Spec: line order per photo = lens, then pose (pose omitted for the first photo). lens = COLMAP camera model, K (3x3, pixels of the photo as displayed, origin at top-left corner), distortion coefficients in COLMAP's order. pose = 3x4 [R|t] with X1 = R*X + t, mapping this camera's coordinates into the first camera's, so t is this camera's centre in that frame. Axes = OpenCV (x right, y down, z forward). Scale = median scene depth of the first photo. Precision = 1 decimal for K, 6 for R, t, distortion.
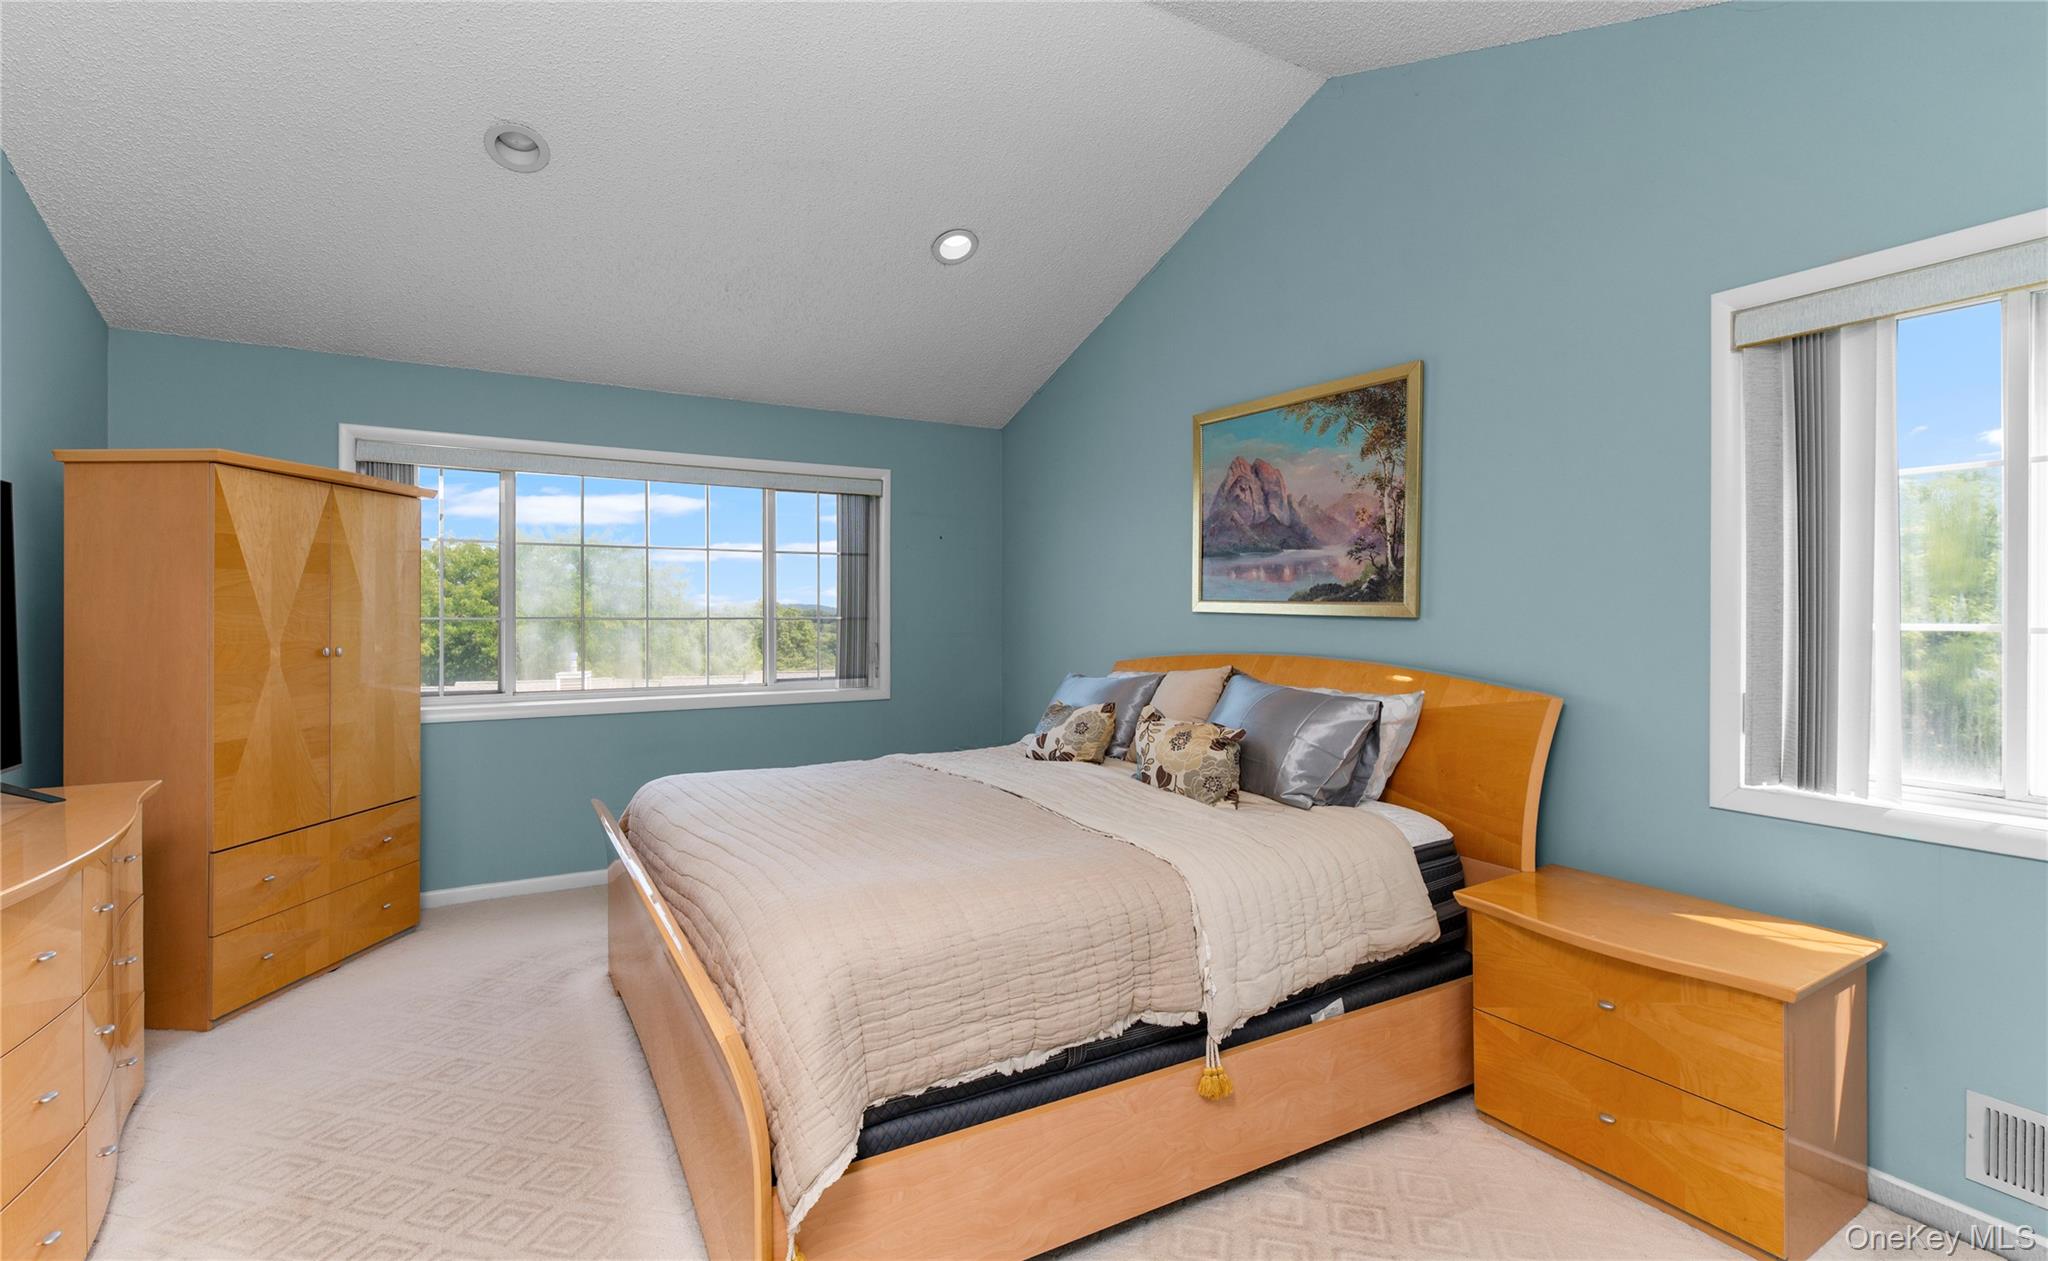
lens RADIAL K [[924.7, 0, 1002.5], [0, 924.7, 614.5], [0, 0, 1]] dist [-0.000552, 0.000009]
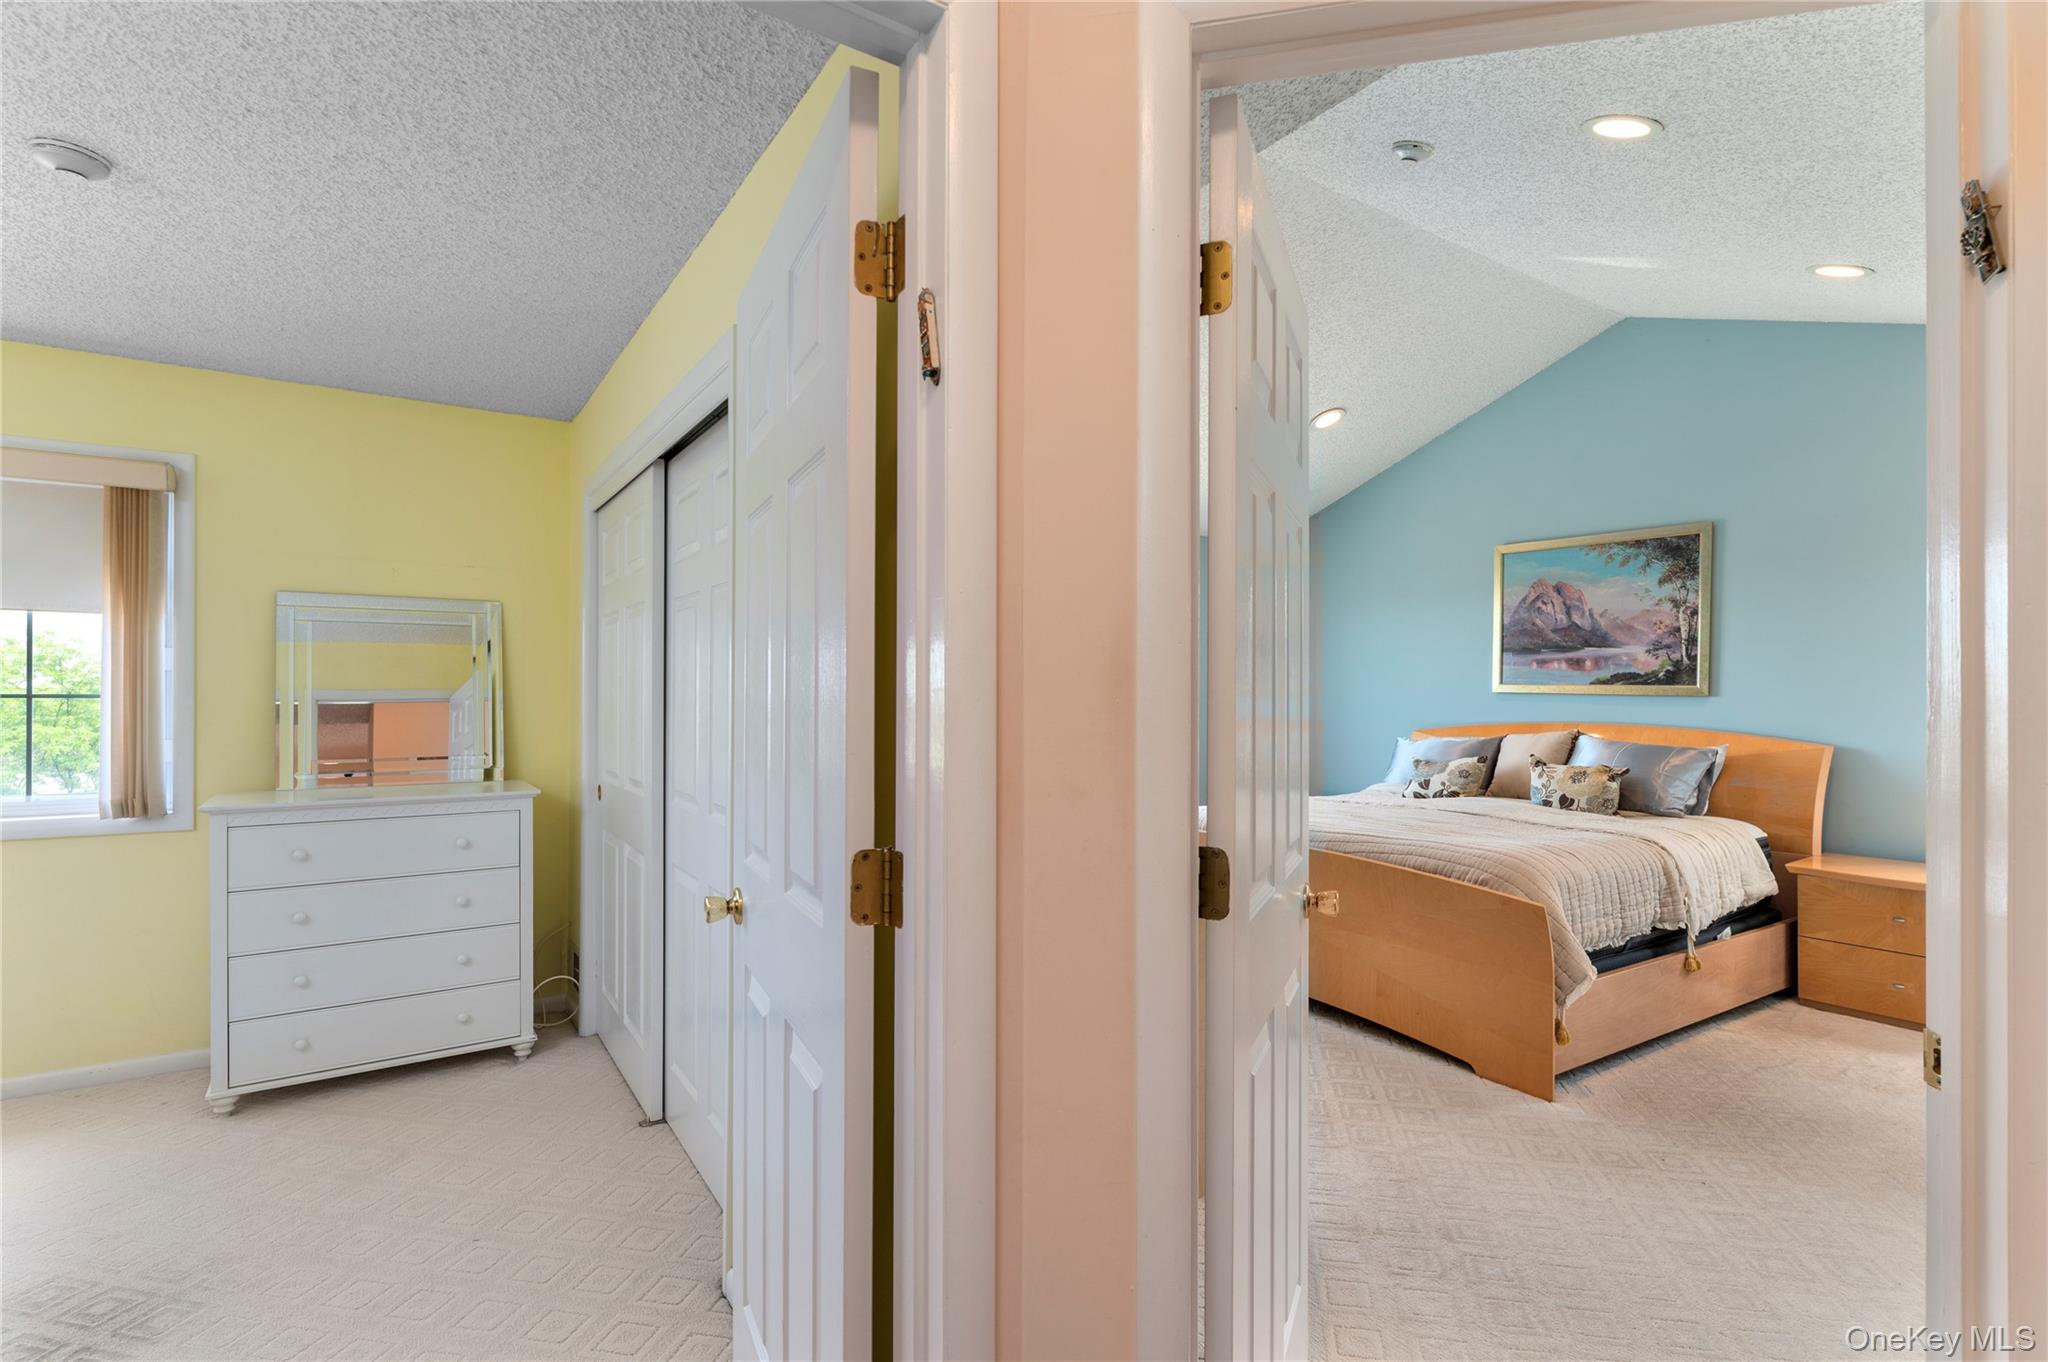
lens RADIAL K [[978.9, 0, 1023.8], [0, 978.9, 693.2], [0, 0, 1]] dist [0.004961, 0.000400]
pose [[0.997627, 0.002409, 0.068810, -0.720764], [-0.002059, 0.999985, -0.005151, 0.008968], [-0.068822, 0.004997, 0.997616, -0.468797]]
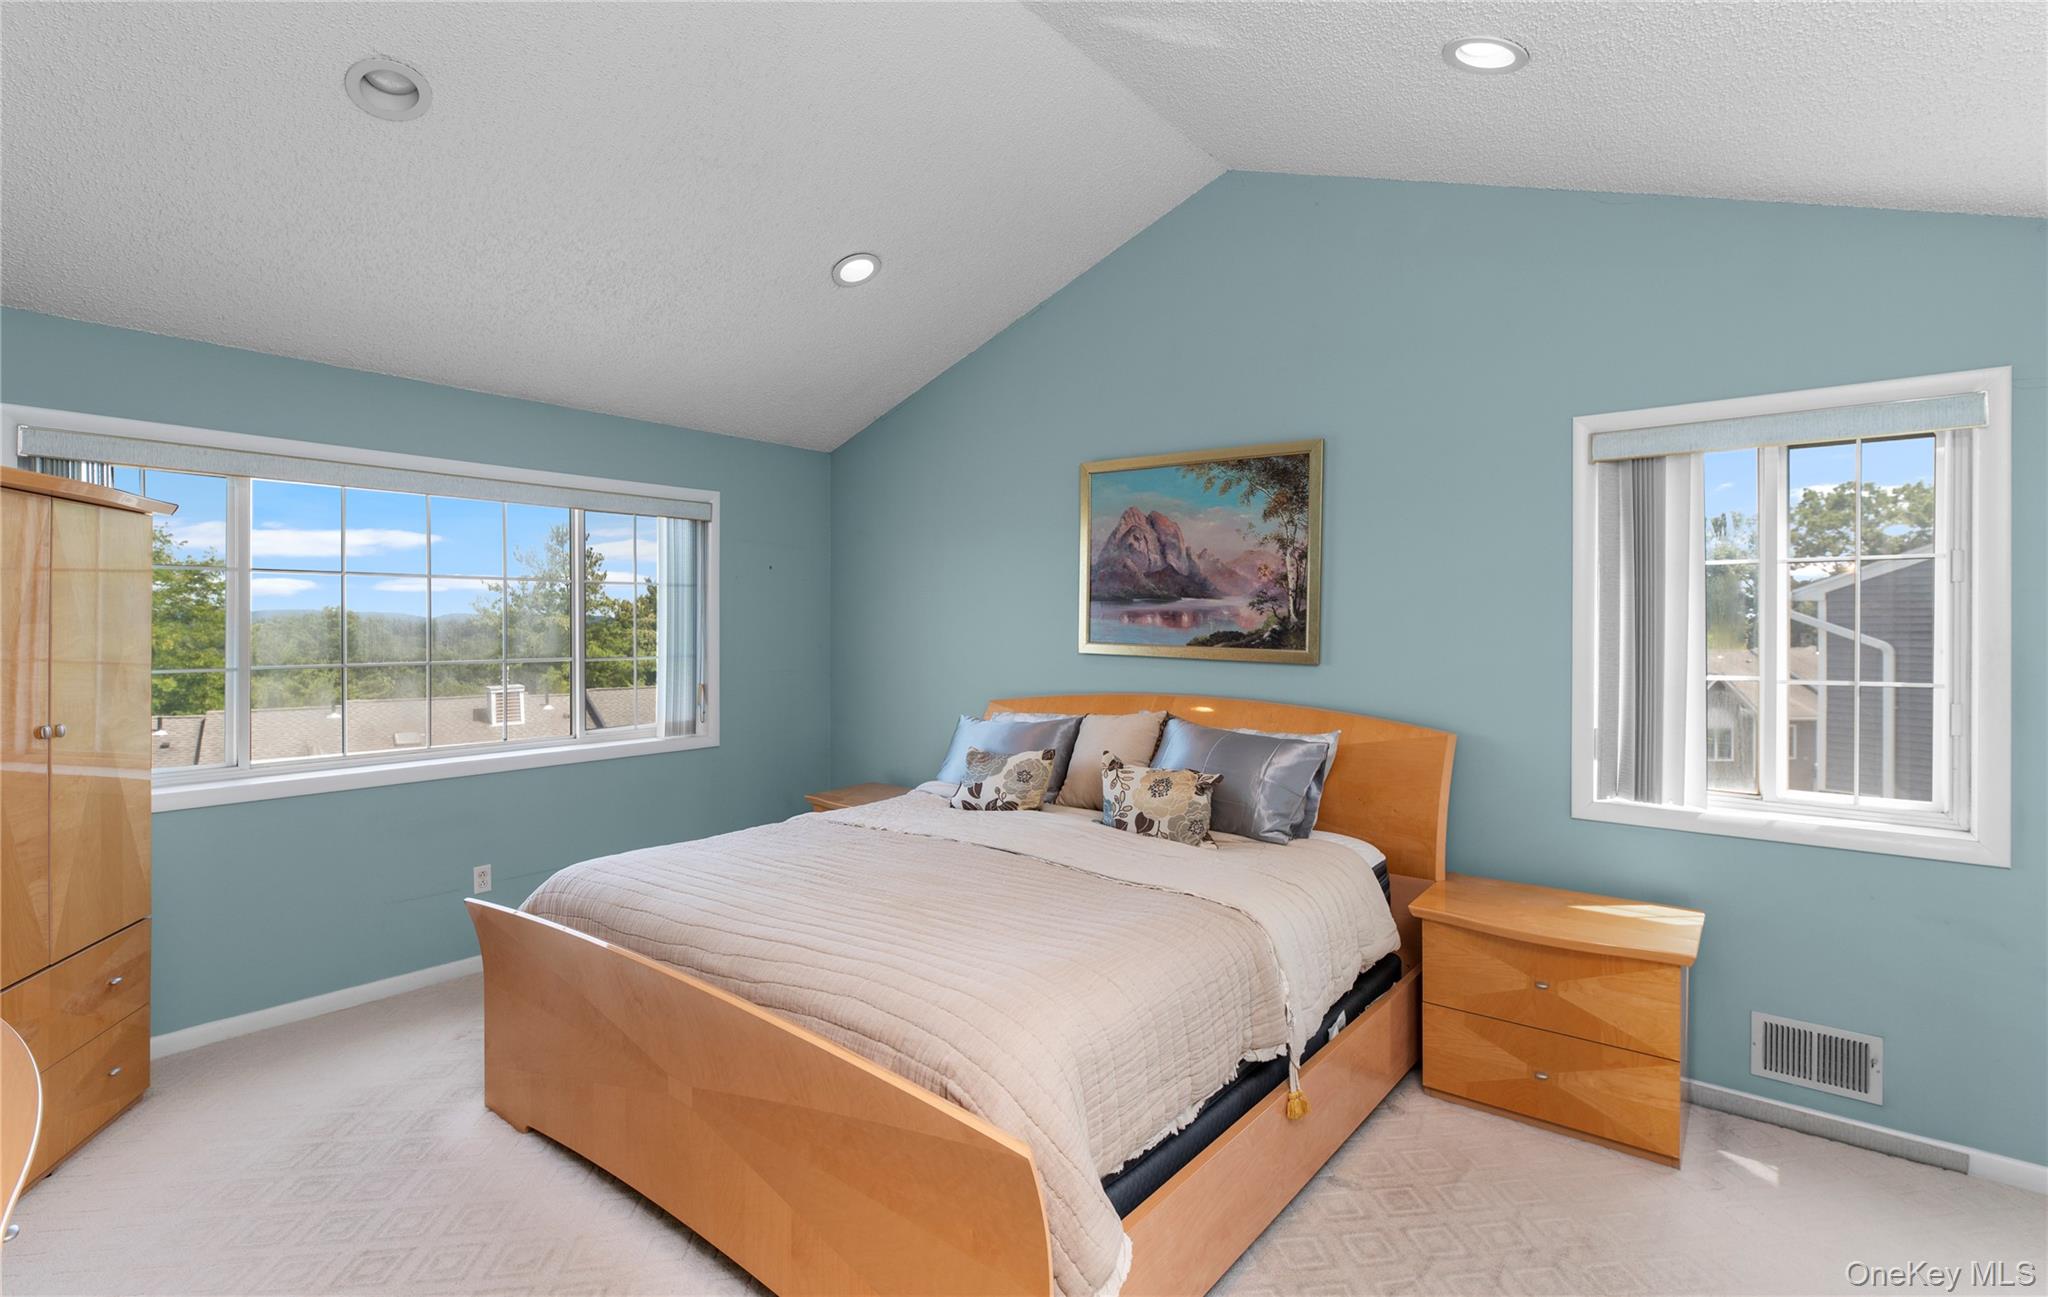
lens RADIAL K [[963.1, 0, 1020.8], [0, 963.1, 624.9], [0, 0, 1]] dist [-0.000474, -0.000099]
pose [[0.929920, -0.000720, 0.367762, -0.316173], [0.000759, 1.000000, 0.000037, -0.043404], [-0.367762, 0.000245, 0.929920, 0.030551]]
